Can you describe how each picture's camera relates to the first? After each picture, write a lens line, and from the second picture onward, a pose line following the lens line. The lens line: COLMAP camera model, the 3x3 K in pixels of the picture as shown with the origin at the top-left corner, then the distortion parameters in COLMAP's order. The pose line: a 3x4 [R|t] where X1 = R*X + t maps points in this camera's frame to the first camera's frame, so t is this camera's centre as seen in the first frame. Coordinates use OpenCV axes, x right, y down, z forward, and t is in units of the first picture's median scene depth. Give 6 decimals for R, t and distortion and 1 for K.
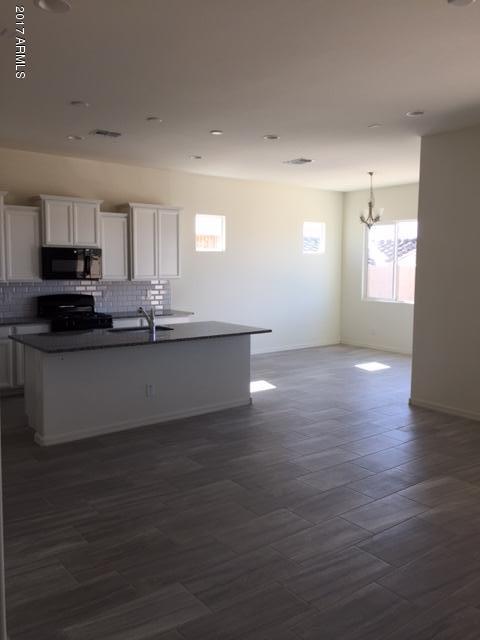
lens RADIAL K [[556.5, 0, 243.4], [0, 556.5, 307.0], [0, 0, 1]] dist [0.087631, -0.054510]
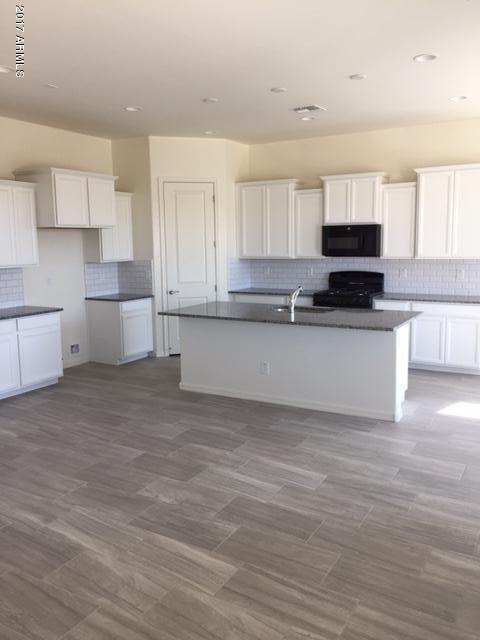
lens RADIAL K [[556.5, 0, 239.5], [0, 556.5, 307.0], [0, 0, 1]] dist [0.087631, -0.054510]
pose [[0.351273, 0.097073, -0.931227, 0.583969], [-0.056579, 0.994994, 0.082378, -0.031559], [0.934562, 0.023751, 0.355007, 0.475457]]
